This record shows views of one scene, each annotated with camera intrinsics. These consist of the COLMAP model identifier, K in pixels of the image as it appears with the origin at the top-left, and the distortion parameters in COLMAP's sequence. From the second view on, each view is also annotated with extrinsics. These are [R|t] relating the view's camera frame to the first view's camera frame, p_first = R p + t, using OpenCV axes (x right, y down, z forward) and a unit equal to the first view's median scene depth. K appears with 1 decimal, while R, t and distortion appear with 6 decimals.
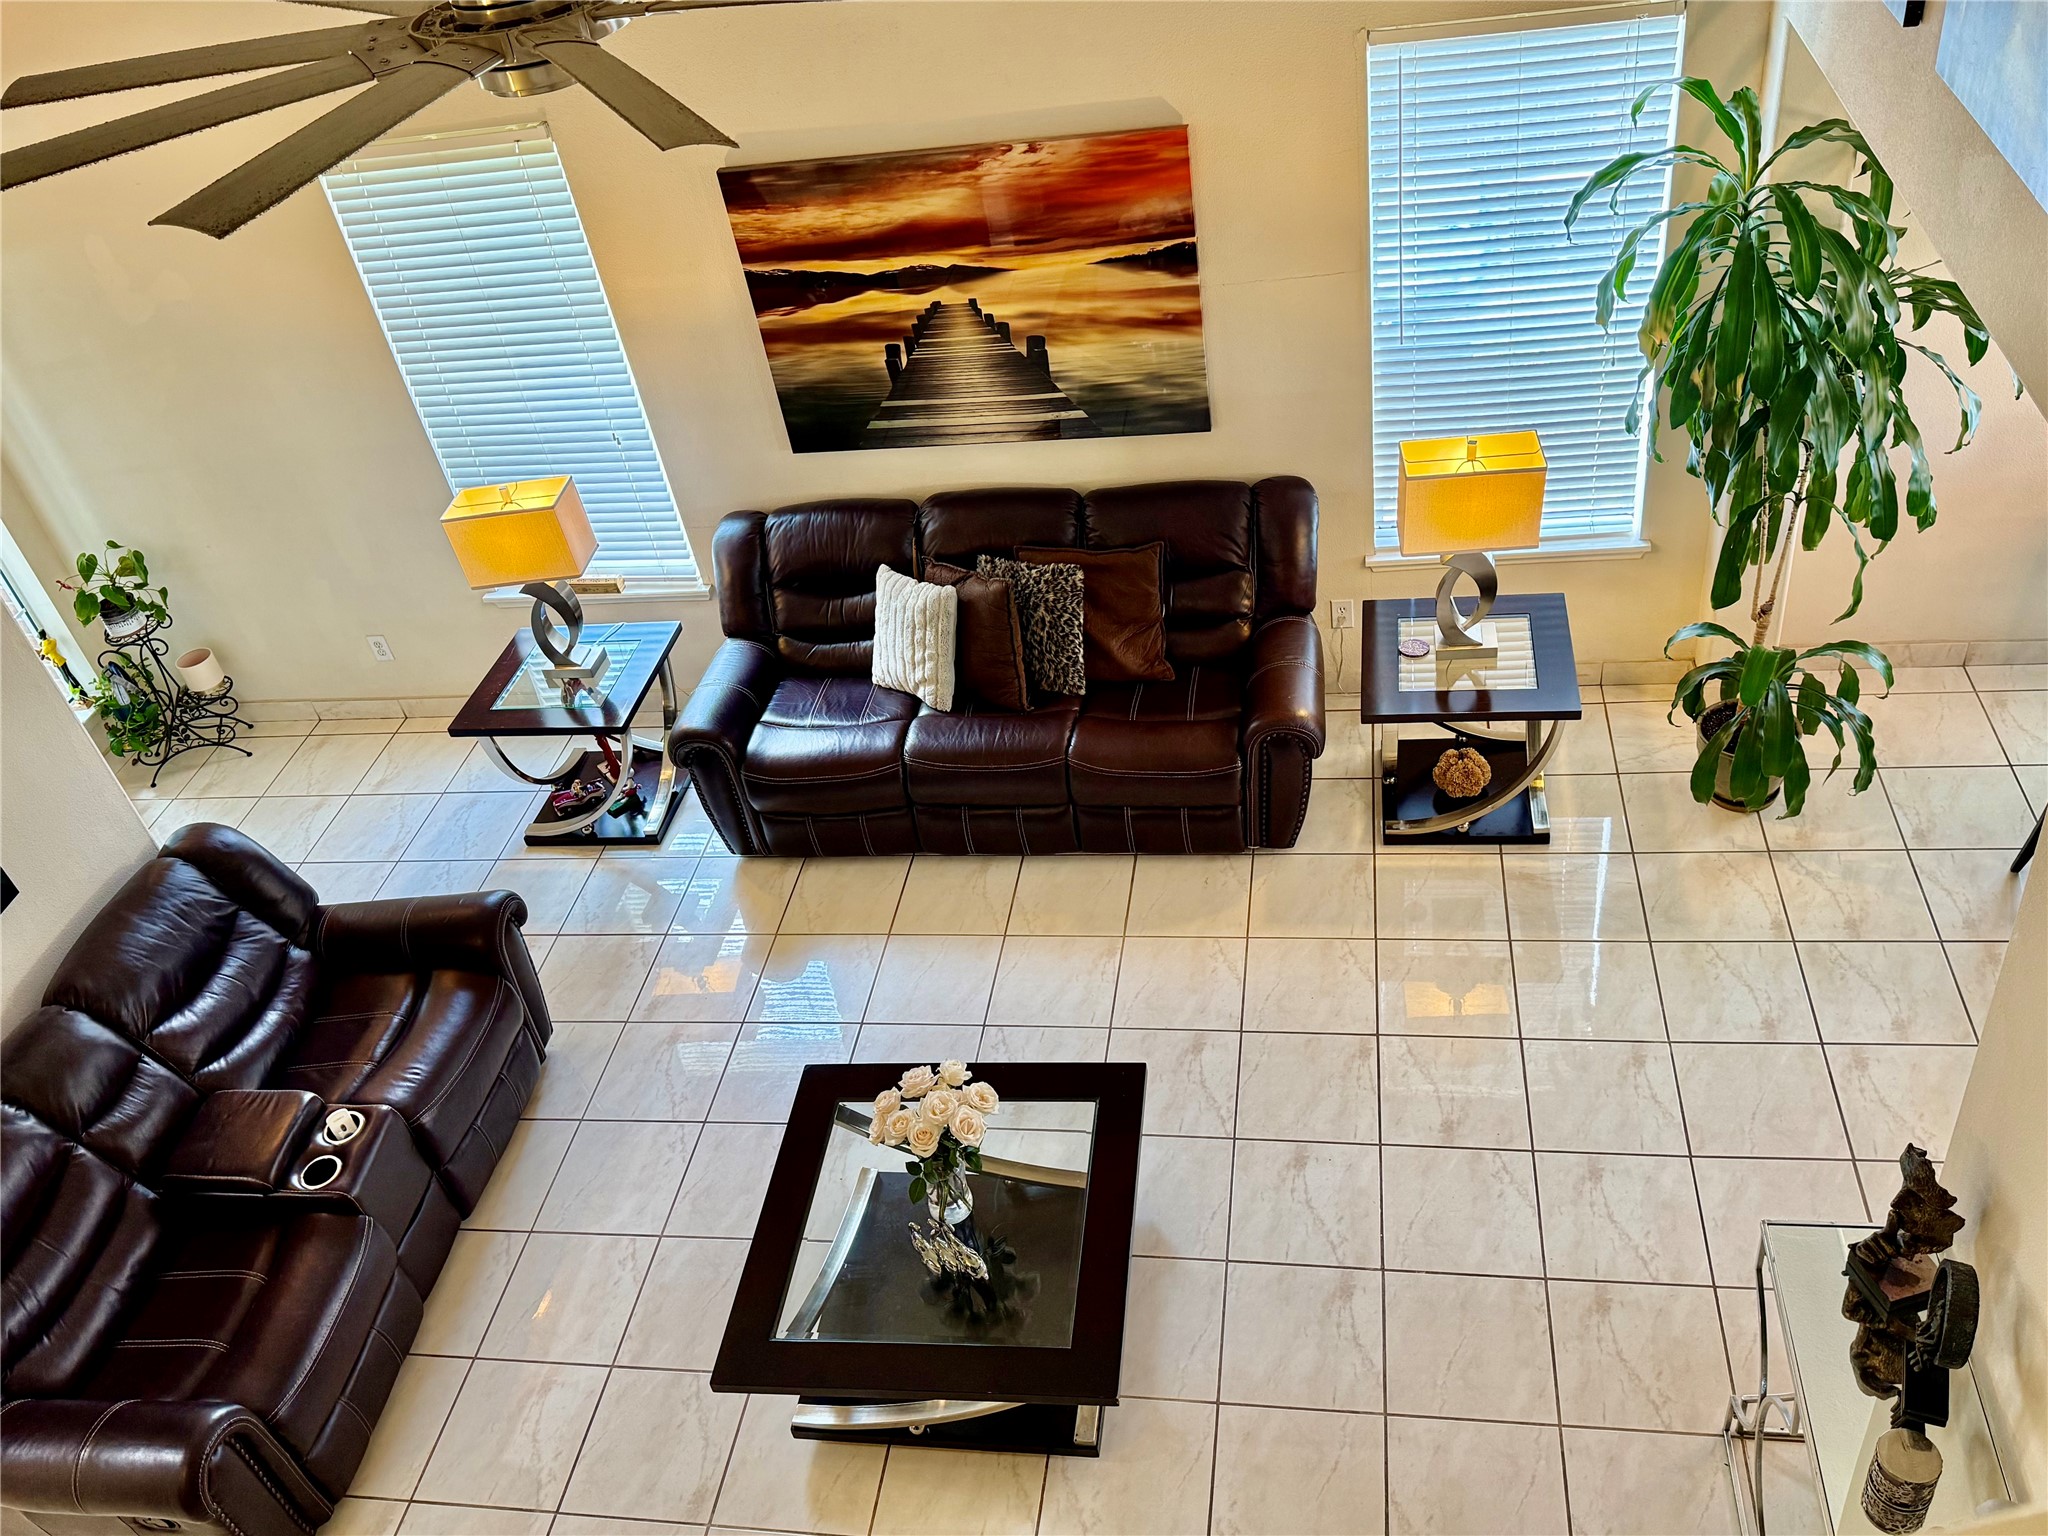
lens RADIAL K [[1670.7, 0, 1024.9], [0, 1670.7, 774.5], [0, 0, 1]] dist [0.103456, -0.193518]
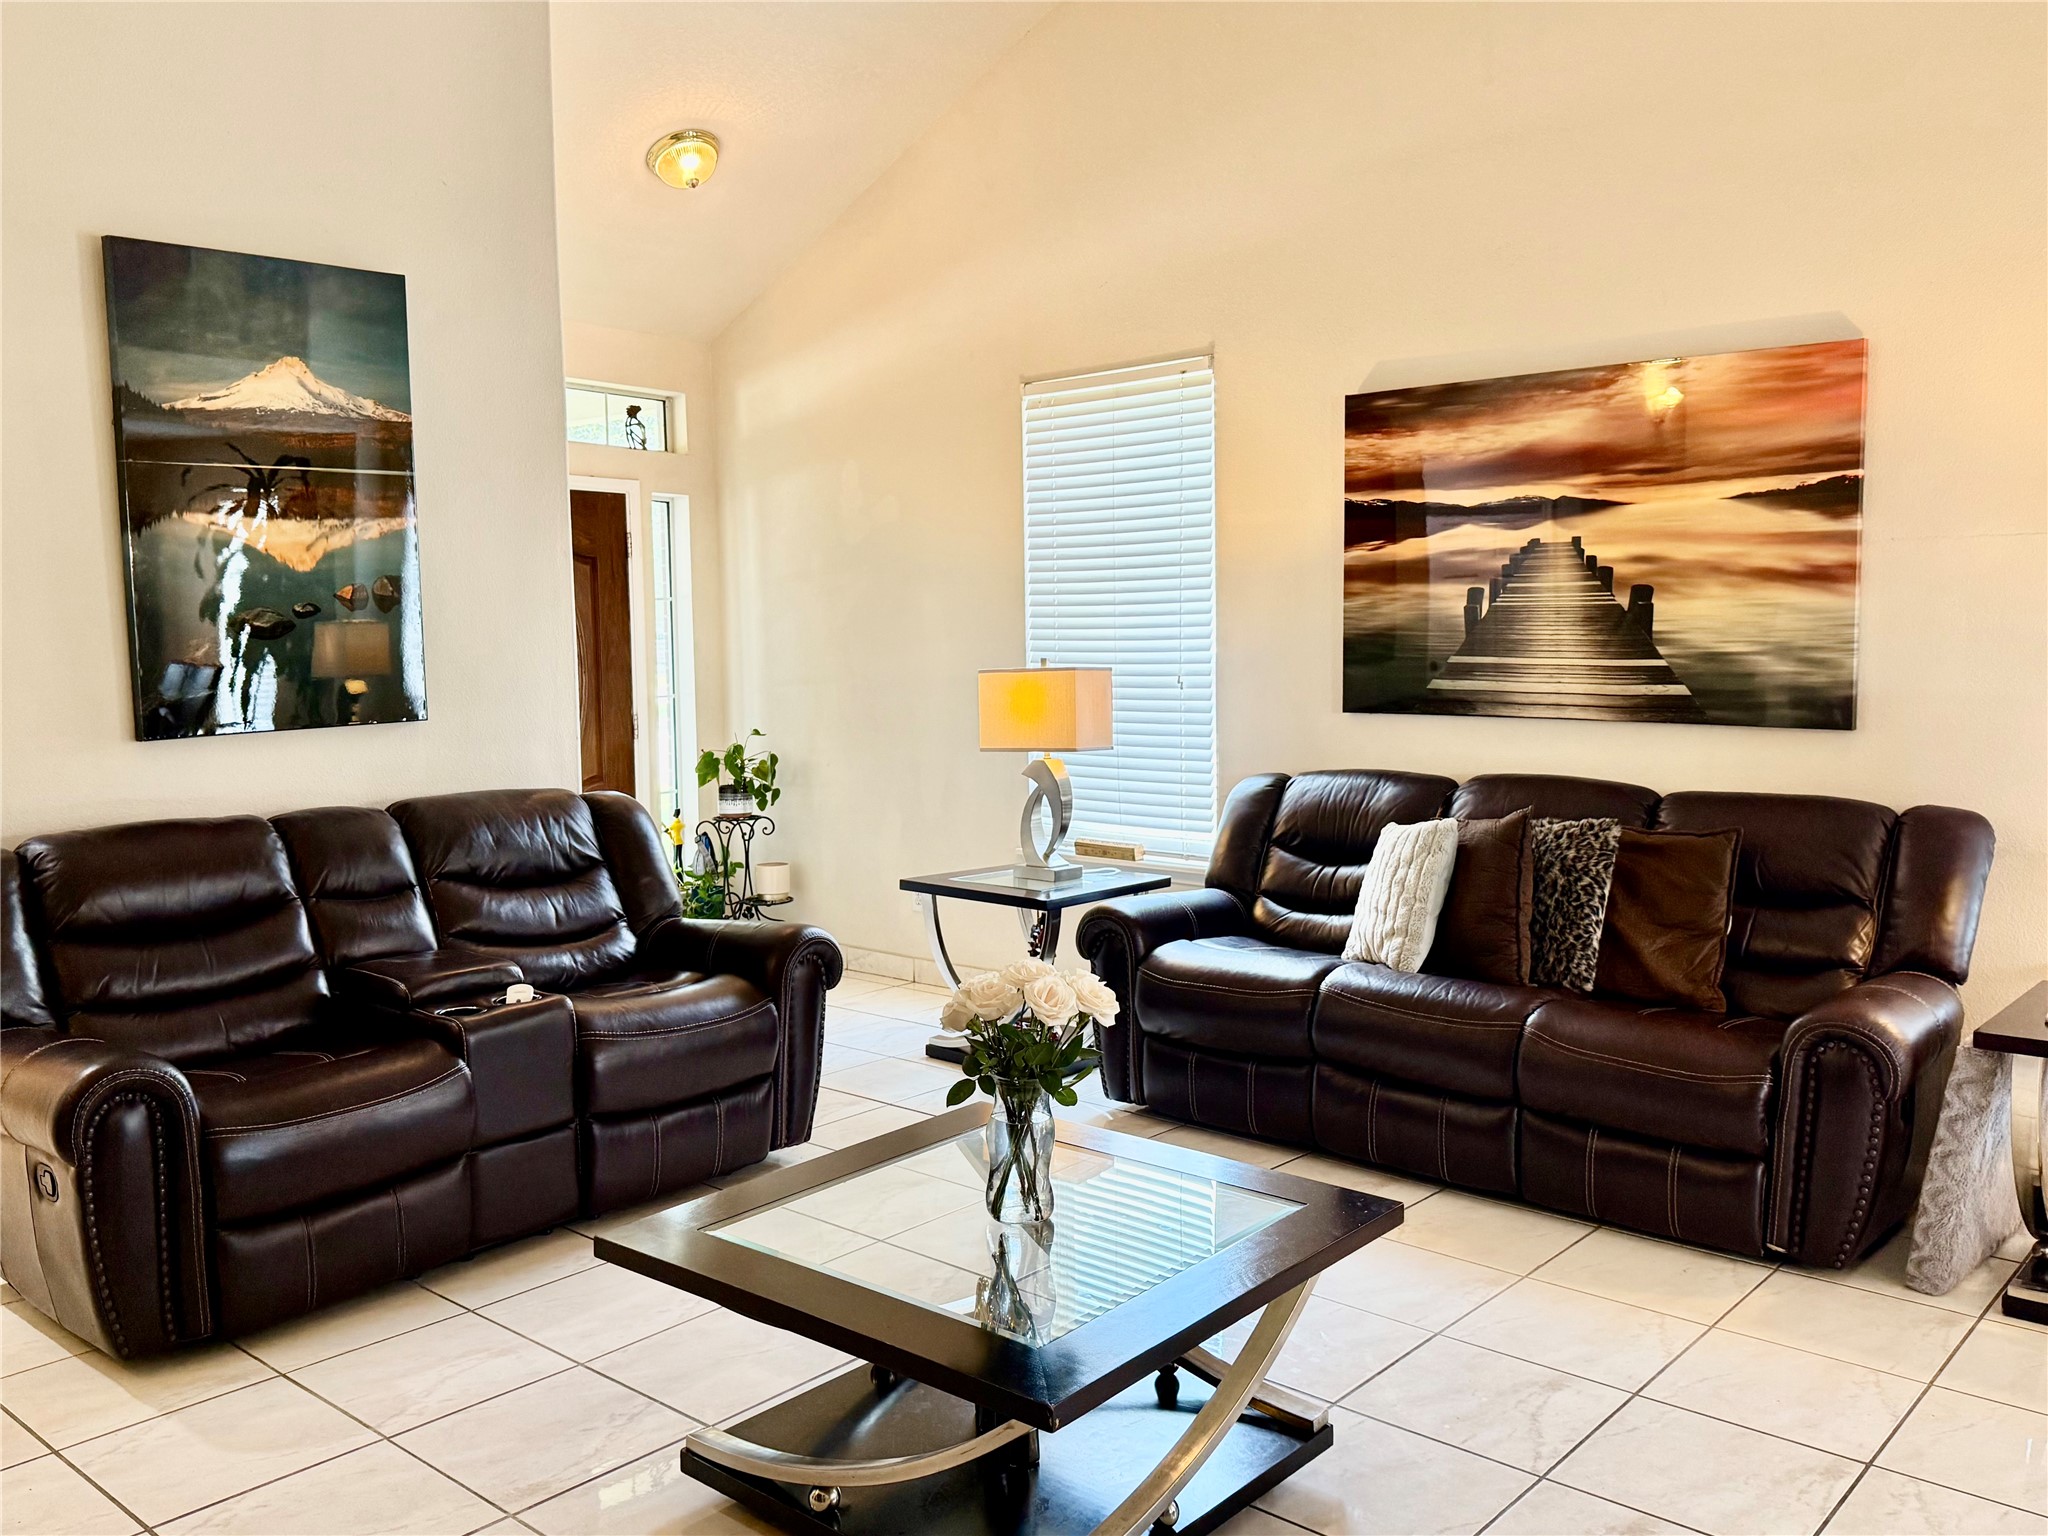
lens RADIAL K [[1670.7, 0, 1006.7], [0, 1670.7, 751.4], [0, 0, 1]] dist [0.103456, -0.193518]
pose [[0.832656, 0.179477, -0.523900, 0.201691], [-0.428730, 0.807723, -0.404690, 0.289486], [0.350534, 0.561580, 0.749503, 0.299662]]
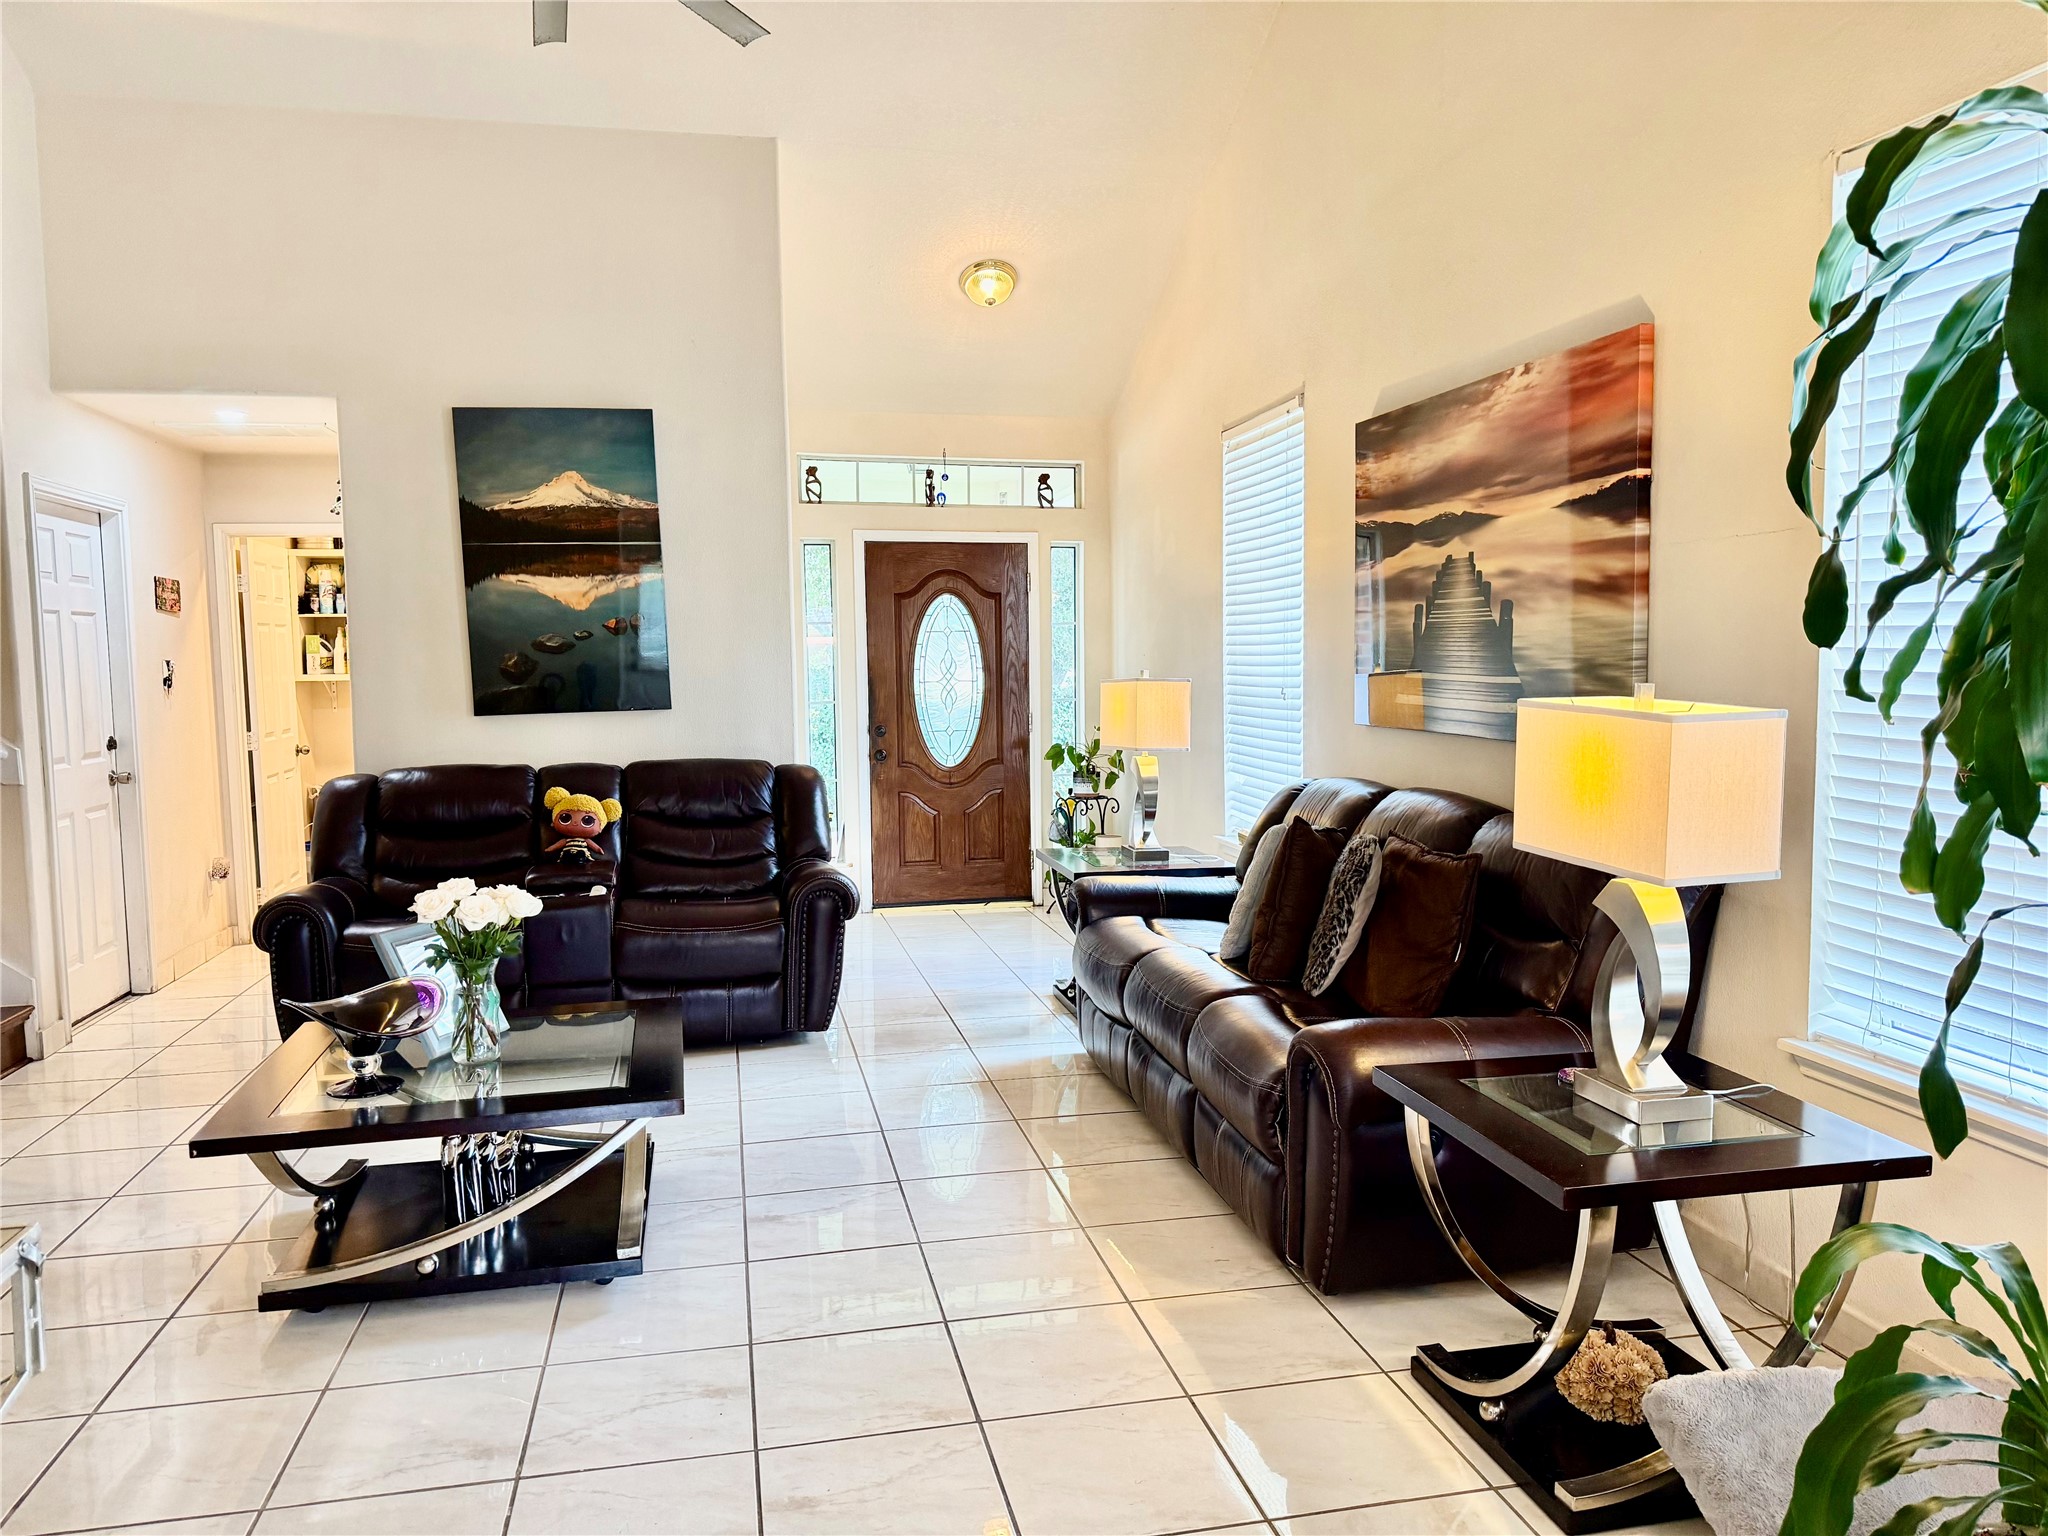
lens RADIAL K [[1439.6, 0, 1014.6], [0, 1439.6, 754.0], [0, 0, 1]] dist [0.055151, -0.068216]
pose [[0.351889, 0.206684, -0.912938, 0.587840], [-0.619121, 0.782892, -0.061395, -0.009300], [0.702043, 0.586823, 0.403453, 0.592866]]
